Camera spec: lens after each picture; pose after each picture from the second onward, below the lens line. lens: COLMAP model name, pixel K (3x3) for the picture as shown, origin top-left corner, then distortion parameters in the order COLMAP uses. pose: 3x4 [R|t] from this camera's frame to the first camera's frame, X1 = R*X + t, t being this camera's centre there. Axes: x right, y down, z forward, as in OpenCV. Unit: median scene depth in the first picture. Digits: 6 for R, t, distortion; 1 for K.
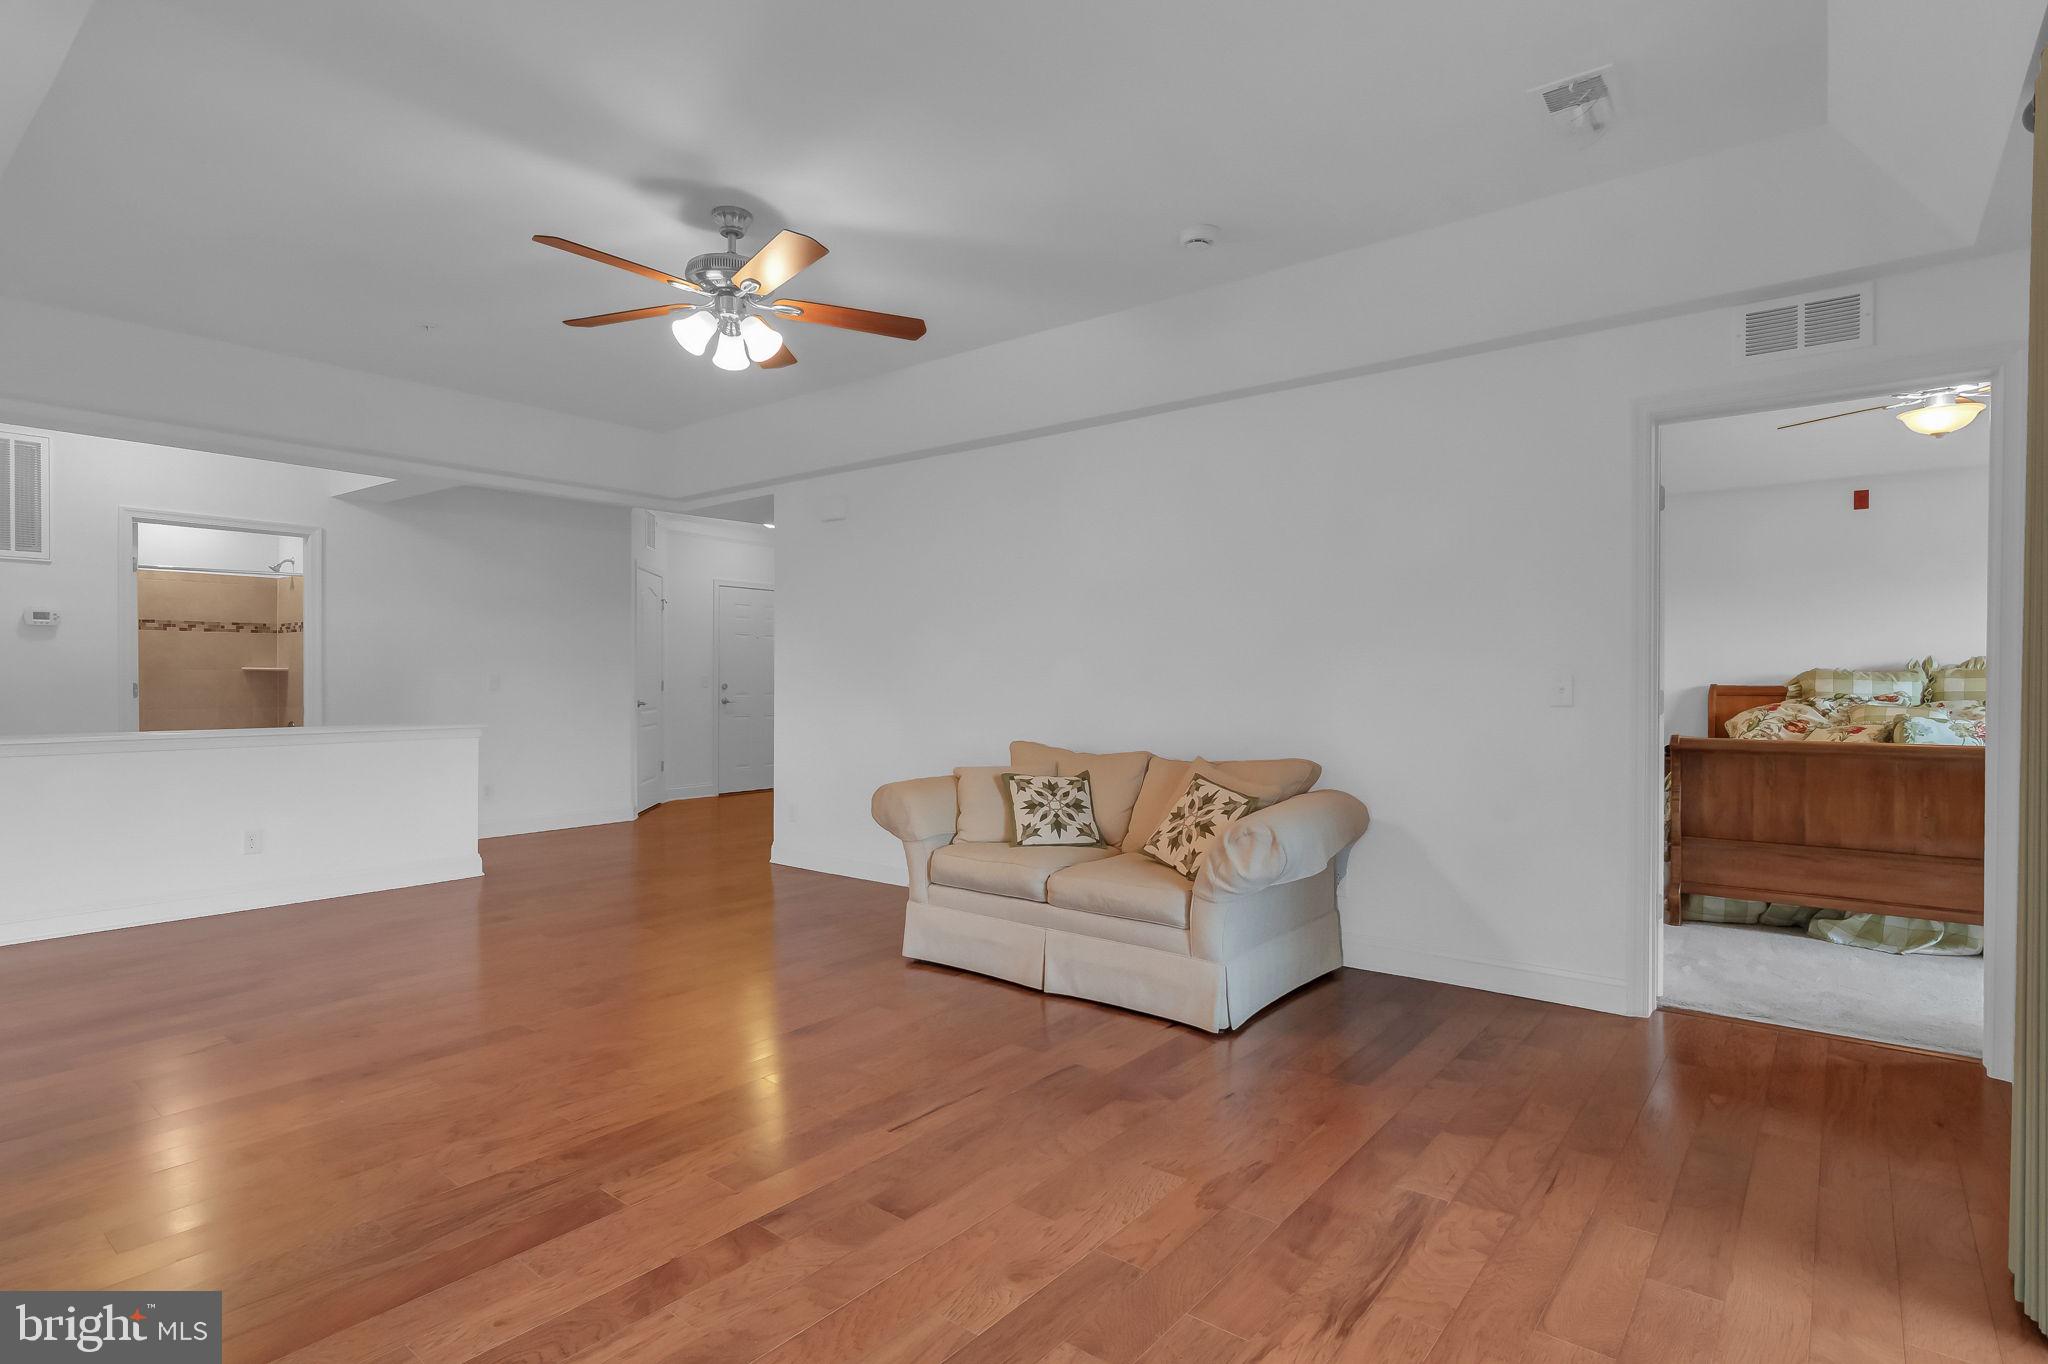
lens RADIAL K [[992.7, 0, 1030.0], [0, 992.7, 685.7], [0, 0, 1]] dist [-0.000328, 0.000304]
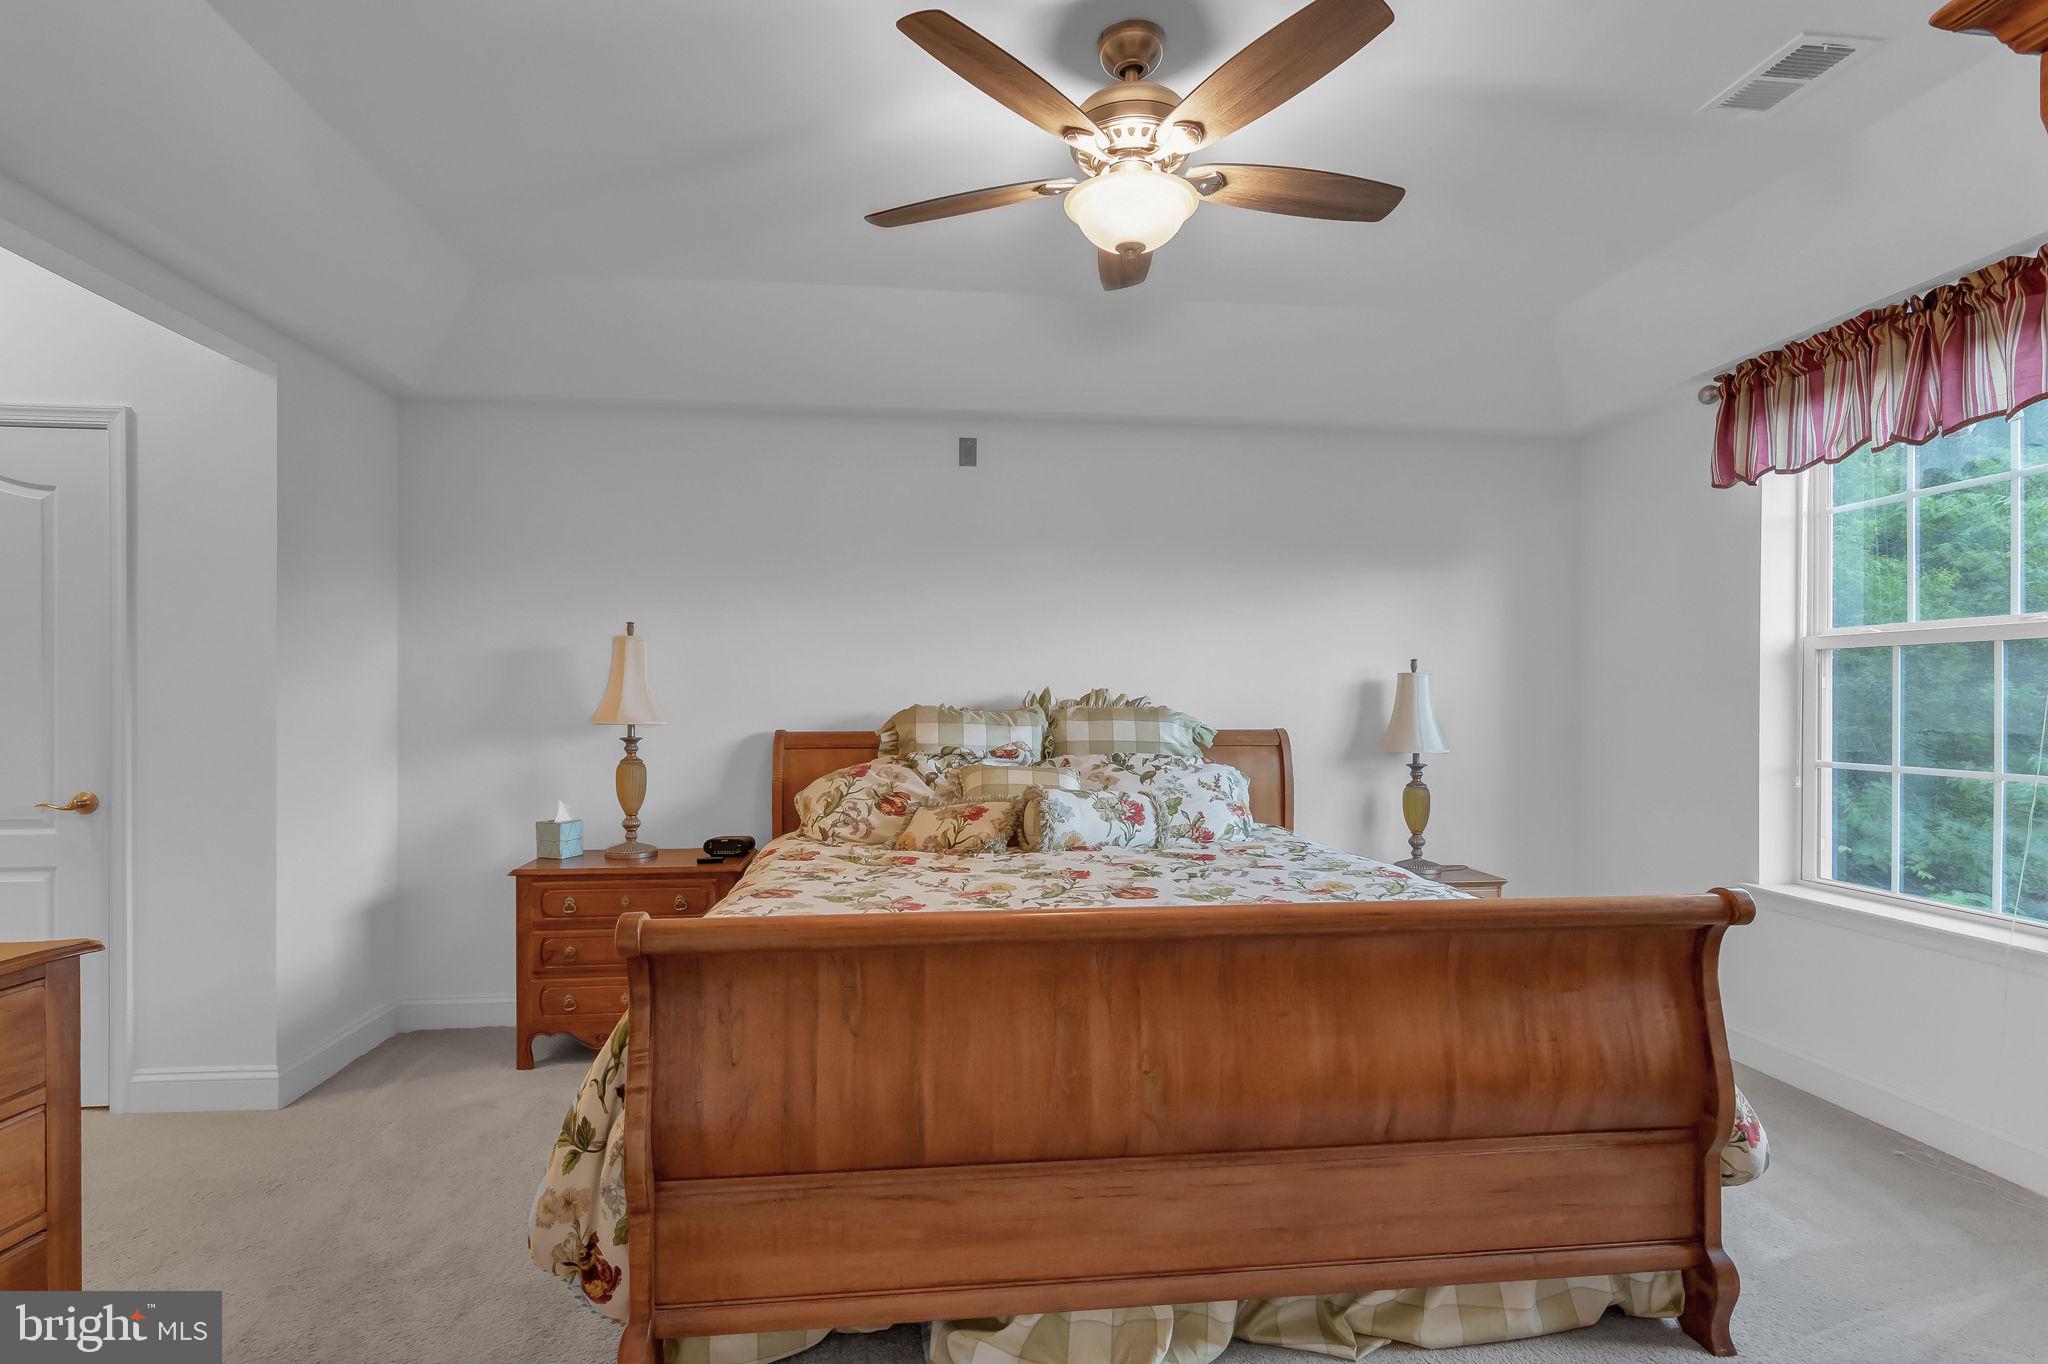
lens RADIAL K [[992.7, 0, 1030.0], [0, 992.7, 685.7], [0, 0, 1]] dist [-0.000328, 0.000304]
pose [[0.690568, 0.008095, 0.723222, 0.409190], [0.004558, 0.999869, -0.015543, -0.020598], [-0.723253, 0.014030, 0.690441, 0.543254]]
